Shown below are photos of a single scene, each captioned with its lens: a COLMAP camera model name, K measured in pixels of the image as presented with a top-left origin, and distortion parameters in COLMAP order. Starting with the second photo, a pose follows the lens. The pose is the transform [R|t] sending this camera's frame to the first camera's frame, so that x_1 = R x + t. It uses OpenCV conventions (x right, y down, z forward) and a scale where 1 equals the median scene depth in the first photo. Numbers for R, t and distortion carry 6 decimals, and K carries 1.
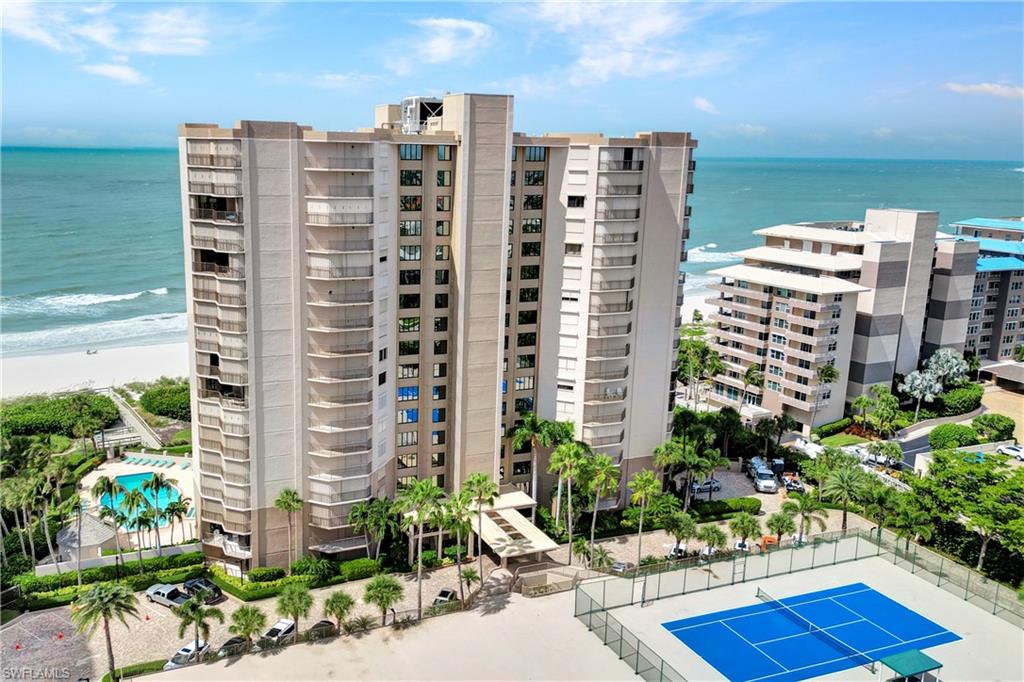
lens RADIAL K [[869.0, 0, 427.6], [0, 869.0, 341.6], [0, 0, 1]] dist [0.092827, -0.107894]
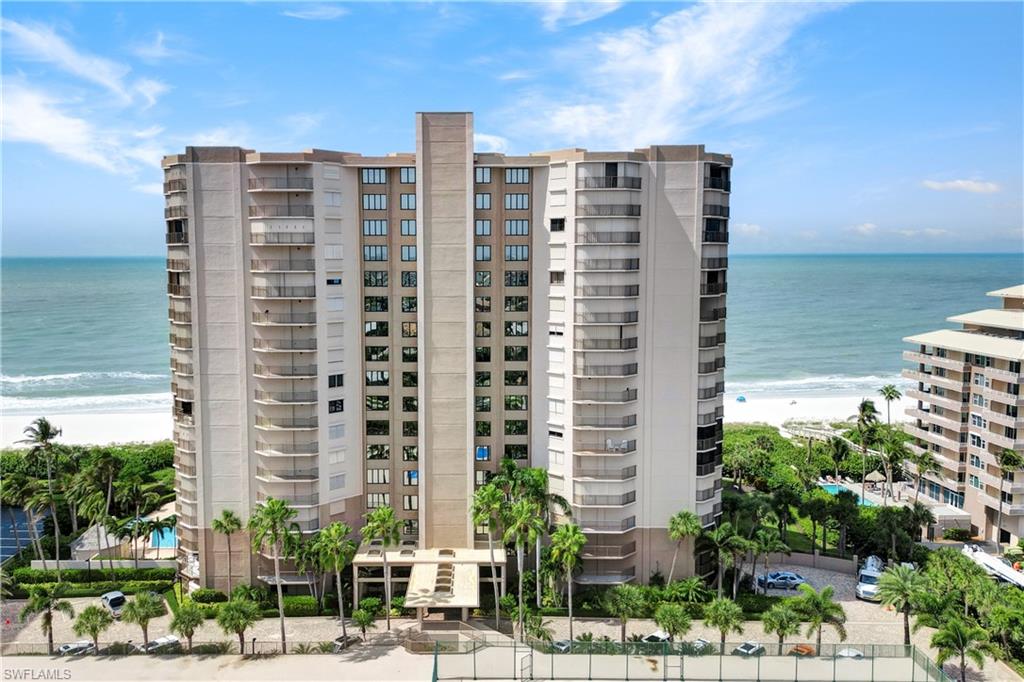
lens RADIAL K [[871.9, 0, 466.8], [0, 871.9, 342.3], [0, 0, 1]] dist [0.103295, -0.133479]
pose [[0.923668, 0.019678, -0.382689, 0.442278], [-0.064437, 0.992436, -0.104495, 0.062778], [0.377738, 0.121178, 0.917949, 0.150991]]
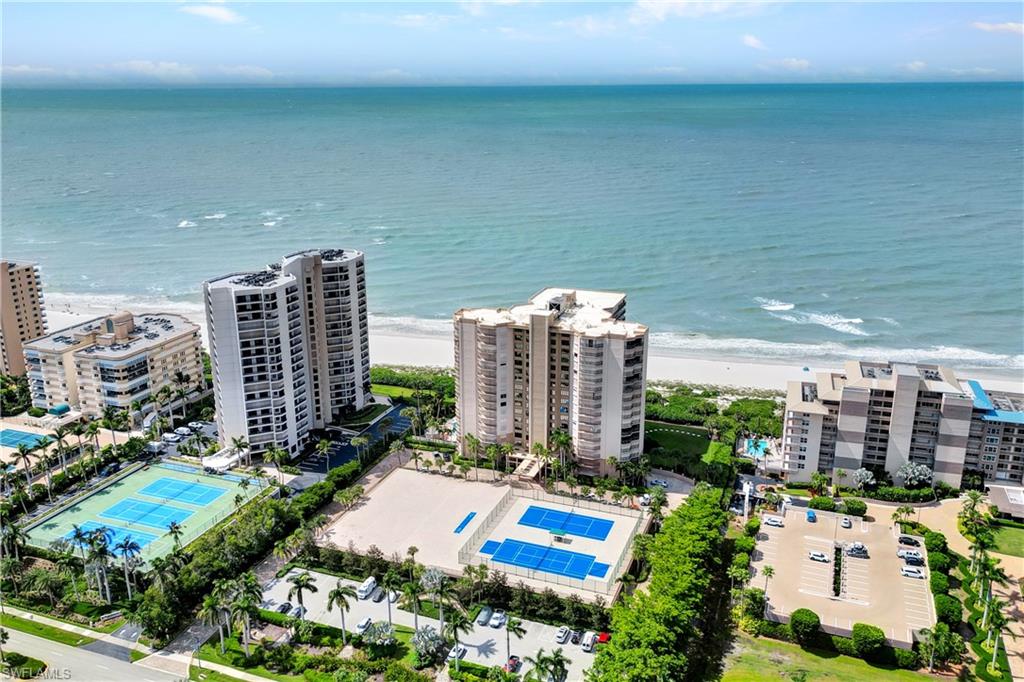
lens RADIAL K [[866.2, 0, 512.0], [0, 866.2, 341.0], [0, 0, 1]] dist [0.094936, -0.121704]
pose [[0.734504, 0.184741, -0.652974, 1.754212], [-0.133753, 0.982766, 0.127593, -0.518262], [0.665292, -0.006380, 0.746556, -1.086952]]
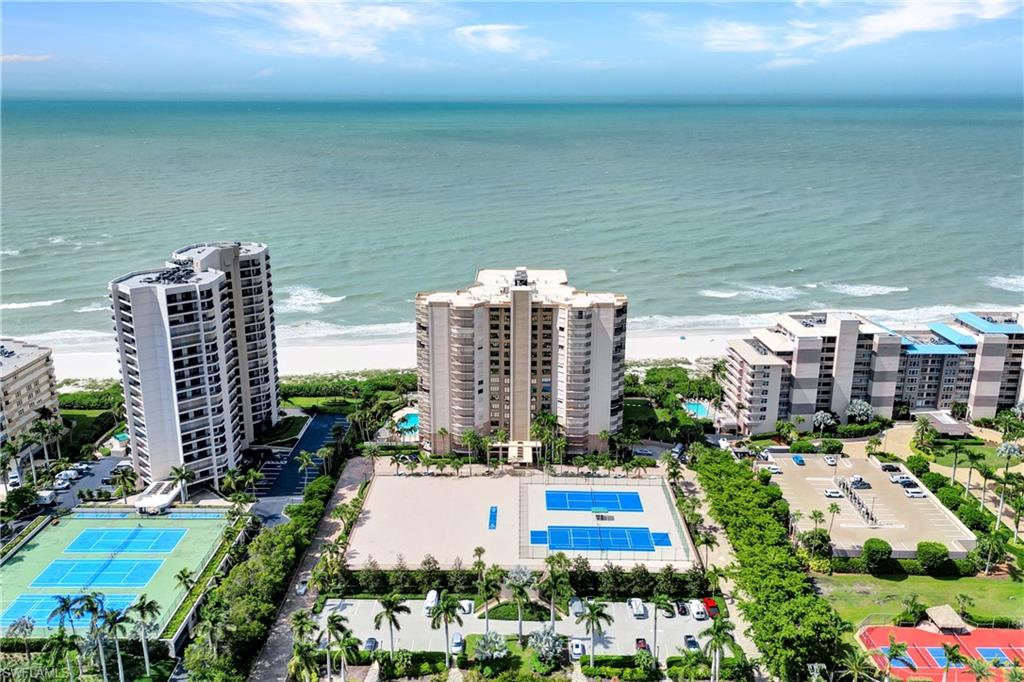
lens RADIAL K [[866.2, 0, 512.0], [0, 866.2, 341.0], [0, 0, 1]] dist [0.094936, -0.121704]
pose [[0.923046, 0.094221, -0.372972, 0.987521], [-0.071464, 0.994664, 0.074413, -0.307436], [0.377993, -0.042033, 0.924854, -1.375870]]
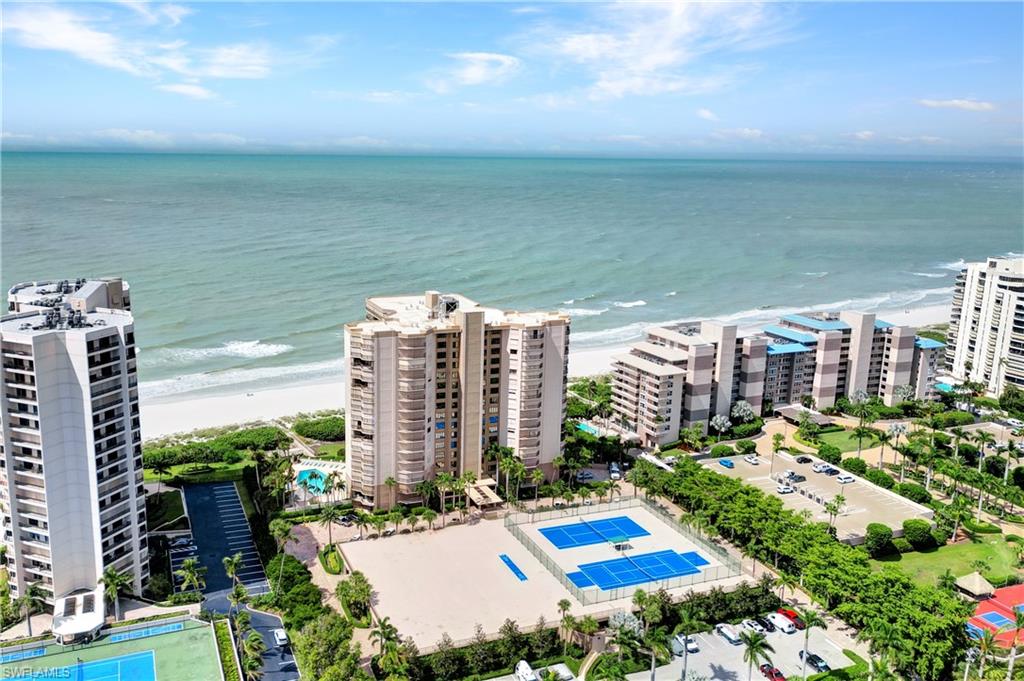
lens RADIAL K [[871.9, 0, 466.8], [0, 871.9, 341.8], [0, 0, 1]] dist [0.103295, -0.133479]
pose [[0.999990, 0.002345, -0.003858, 0.056792], [-0.002314, 0.999964, 0.008107, -0.209418], [0.003876, -0.008098, 0.999960, -1.319875]]
